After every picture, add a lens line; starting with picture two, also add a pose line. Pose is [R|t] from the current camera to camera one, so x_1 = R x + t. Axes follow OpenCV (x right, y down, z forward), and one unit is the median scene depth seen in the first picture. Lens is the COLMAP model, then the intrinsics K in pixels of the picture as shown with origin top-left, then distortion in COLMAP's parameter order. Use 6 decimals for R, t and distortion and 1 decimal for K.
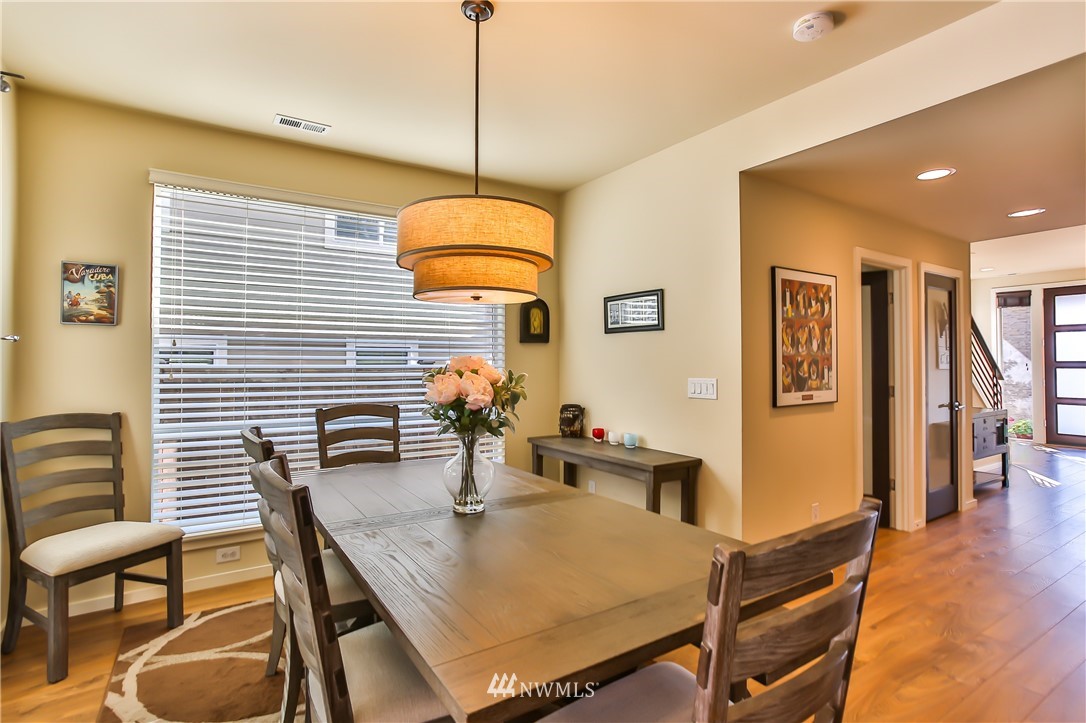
lens RADIAL K [[525.5, 0, 522.5], [0, 525.5, 353.2], [0, 0, 1]] dist [-0.029497, 0.001071]
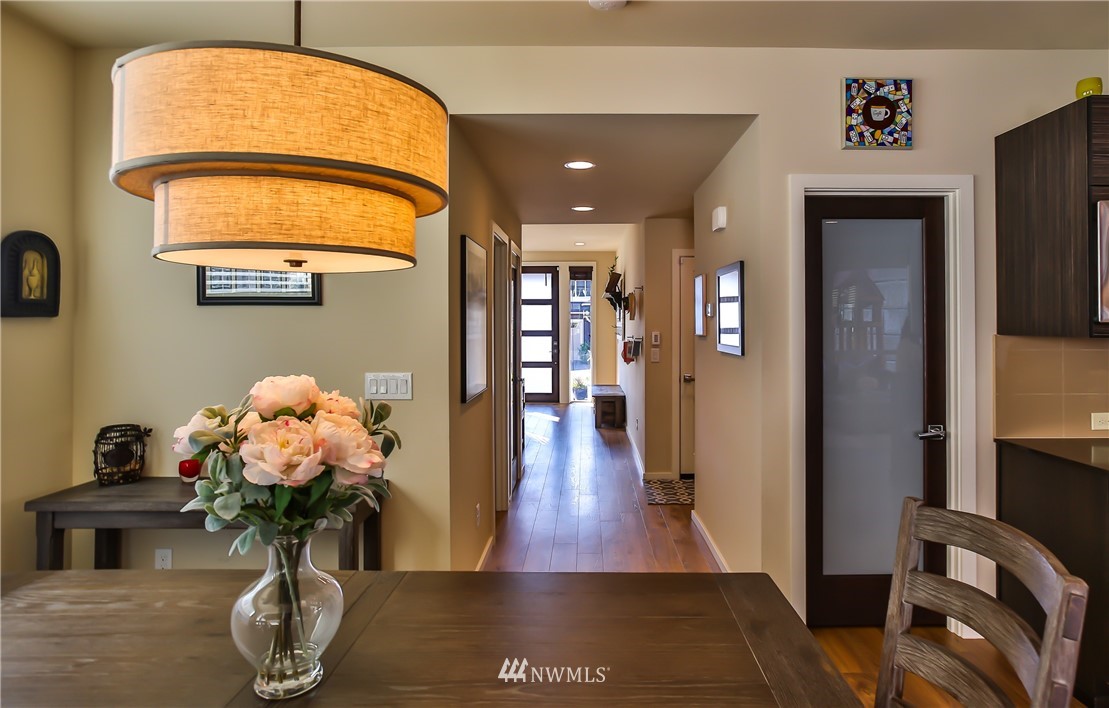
lens RADIAL K [[646.8, 0, 554.8], [0, 646.8, 321.2], [0, 0, 1]] dist [-0.007586, -0.000740]
pose [[0.540530, -0.000321, 0.841325, -0.296455], [-0.012674, 0.999883, 0.008523, -0.035135], [-0.841230, -0.015270, 0.540462, 0.277352]]
